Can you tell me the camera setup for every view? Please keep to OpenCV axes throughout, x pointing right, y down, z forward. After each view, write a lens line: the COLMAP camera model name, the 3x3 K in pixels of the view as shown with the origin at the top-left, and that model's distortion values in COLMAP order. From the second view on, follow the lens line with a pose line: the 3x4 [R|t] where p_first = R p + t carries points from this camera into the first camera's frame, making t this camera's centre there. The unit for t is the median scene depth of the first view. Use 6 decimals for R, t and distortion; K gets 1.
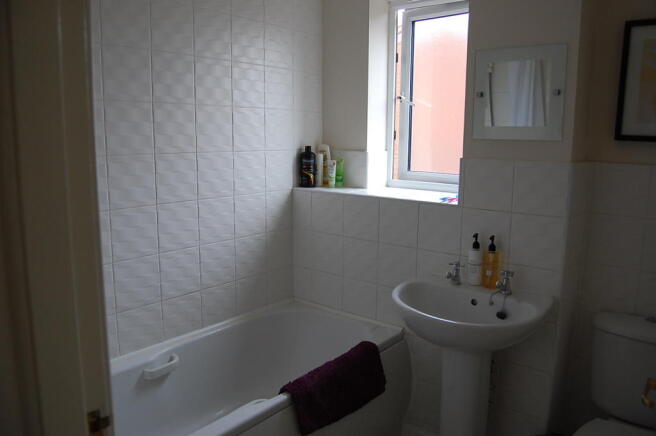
lens RADIAL K [[515.5, 0, 328.0], [0, 515.5, 218.0], [0, 0, 1]] dist [-0.091408, 0.018374]
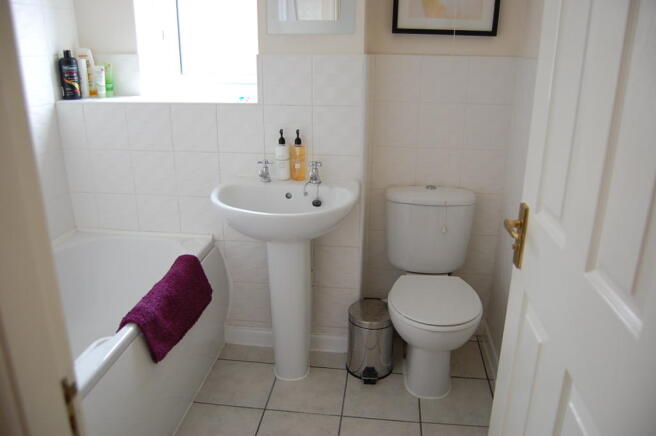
lens RADIAL K [[515.5, 0, 328.0], [0, 515.5, 218.0], [0, 0, 1]] dist [-0.091408, 0.018374]
pose [[0.846672, -0.178490, 0.501287, -0.172297], [0.090466, 0.976633, 0.194947, 0.011226], [-0.524369, -0.119707, 0.843034, 0.062344]]
